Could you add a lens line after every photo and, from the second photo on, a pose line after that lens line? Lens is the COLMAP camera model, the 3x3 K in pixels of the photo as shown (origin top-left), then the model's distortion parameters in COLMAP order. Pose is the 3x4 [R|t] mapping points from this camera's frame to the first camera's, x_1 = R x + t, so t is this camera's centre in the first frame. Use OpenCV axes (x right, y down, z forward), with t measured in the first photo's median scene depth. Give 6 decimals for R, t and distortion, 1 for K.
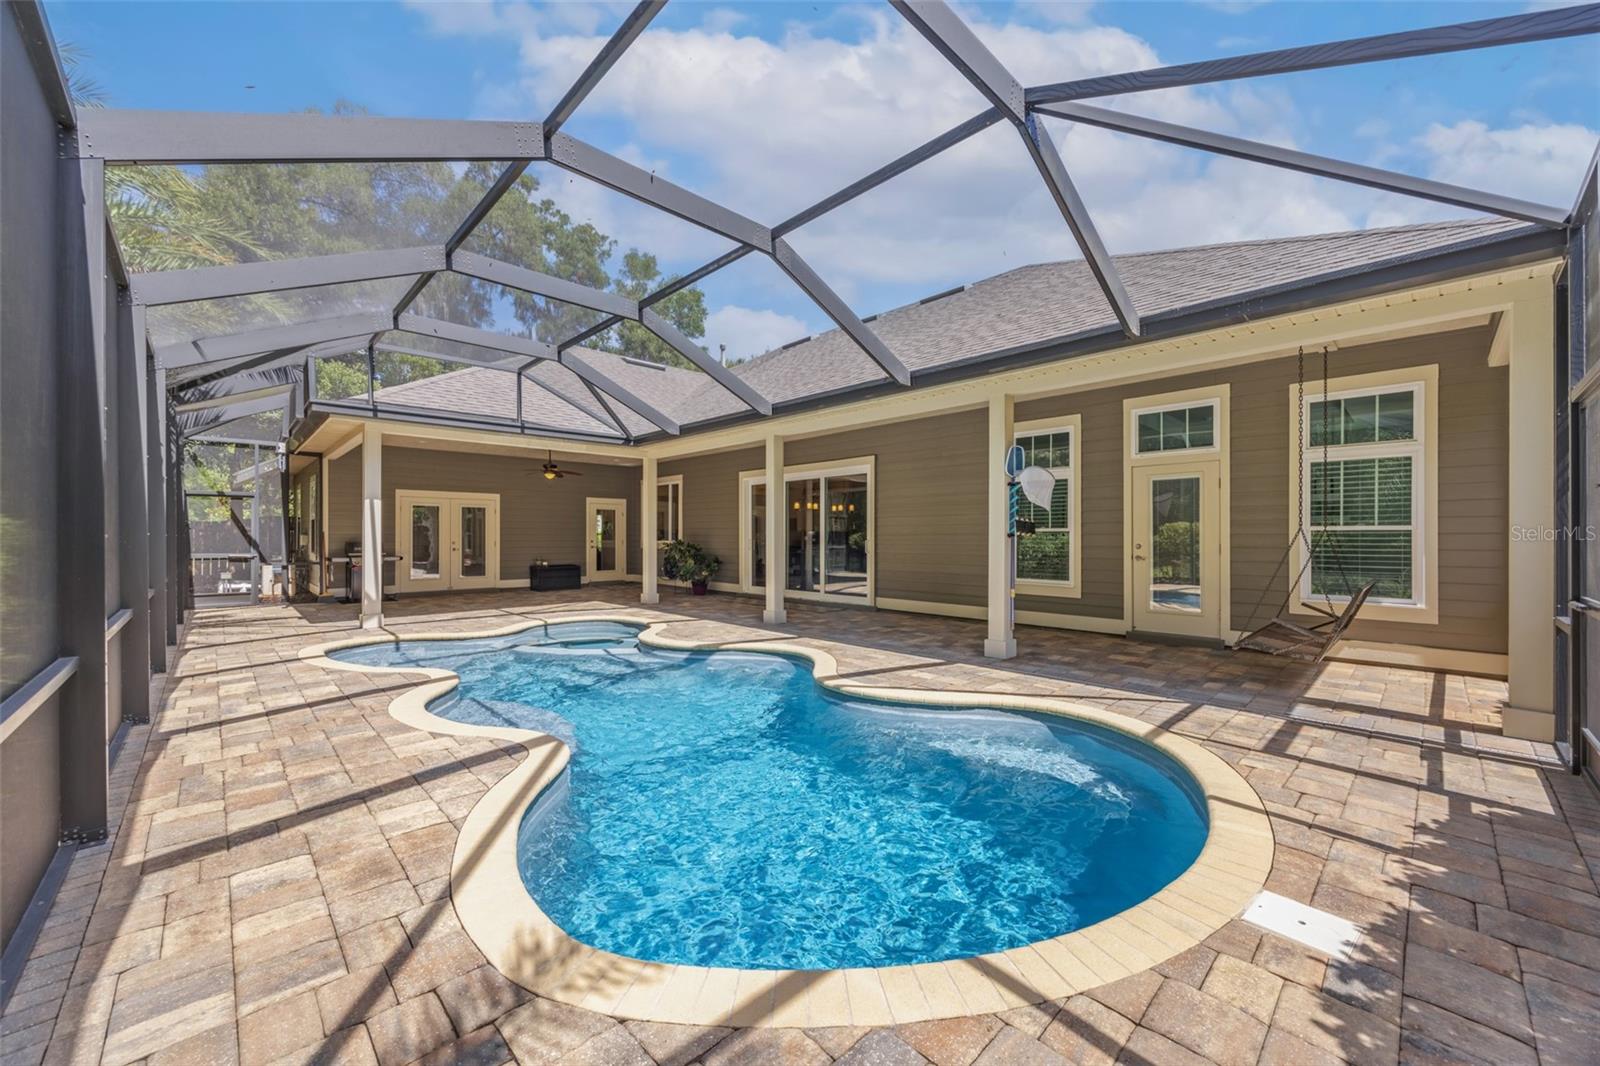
lens RADIAL K [[611.1, 0, 805.5], [0, 611.1, 533.2], [0, 0, 1]] dist [-0.001101, -0.000129]
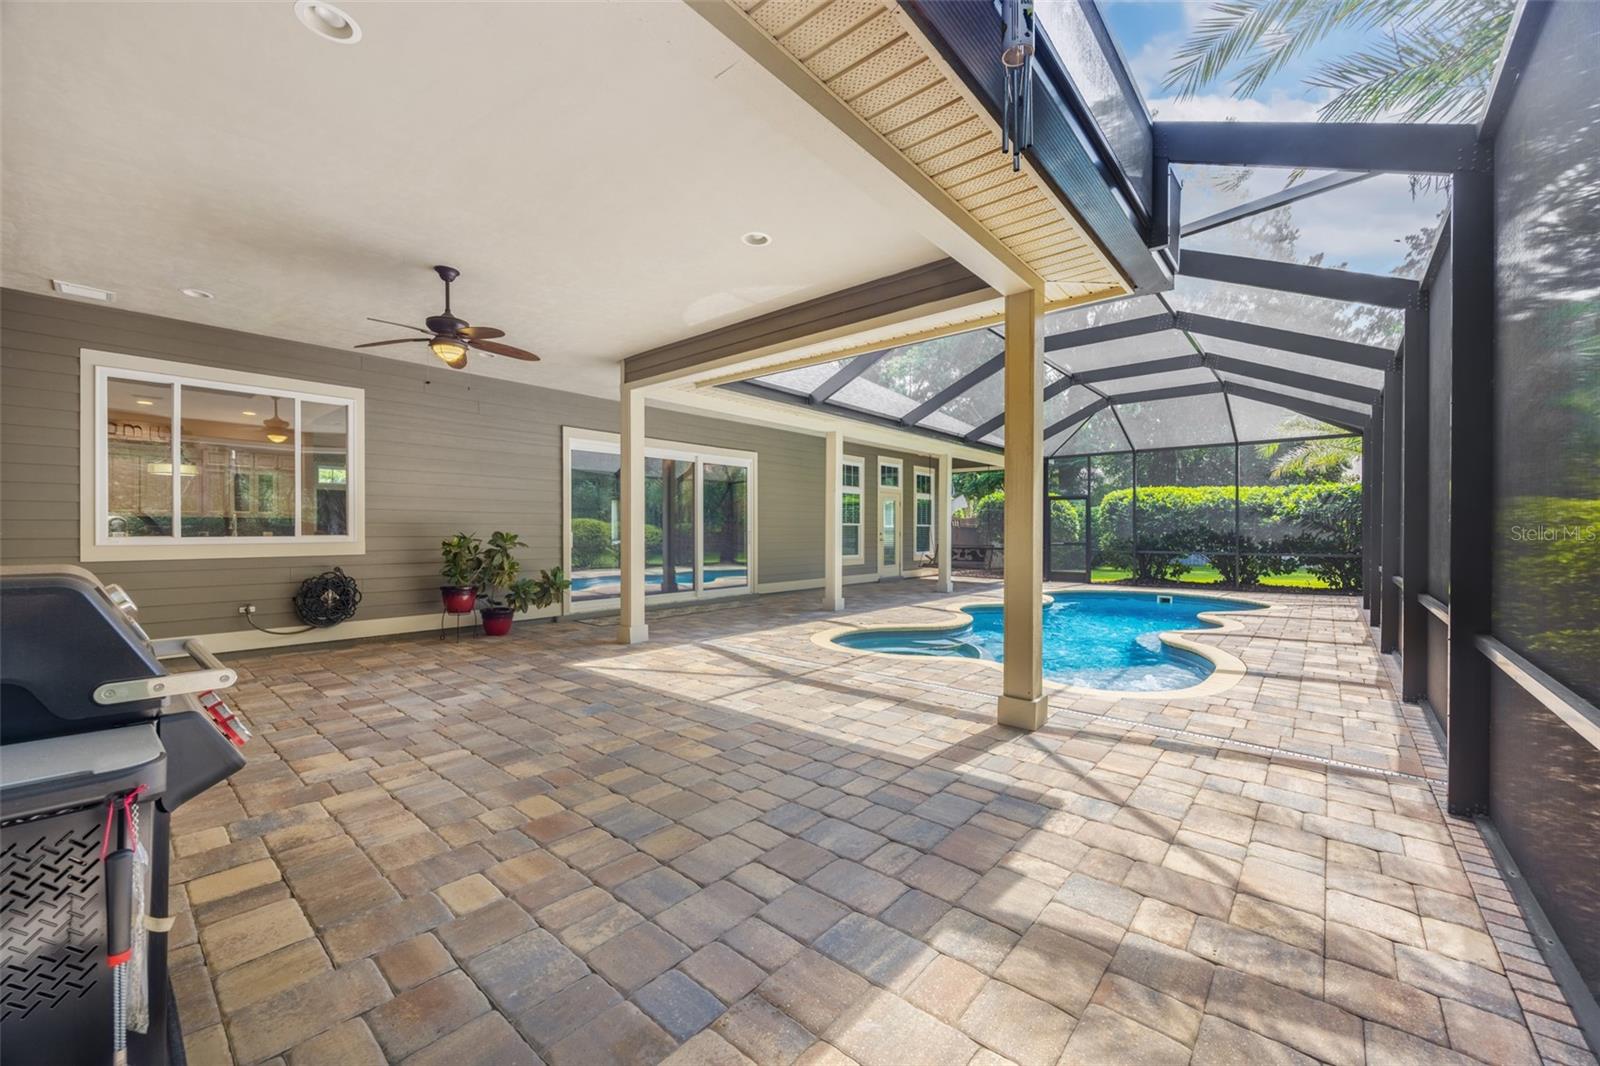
lens RADIAL K [[611.1, 0, 805.5], [0, 611.1, 533.2], [0, 0, 1]] dist [-0.001101, -0.000129]
pose [[-0.091192, -0.009987, 0.995783, -1.187255], [-0.007087, 0.999931, 0.009380, 0.004316], [-0.995808, -0.006202, -0.091257, 1.239880]]
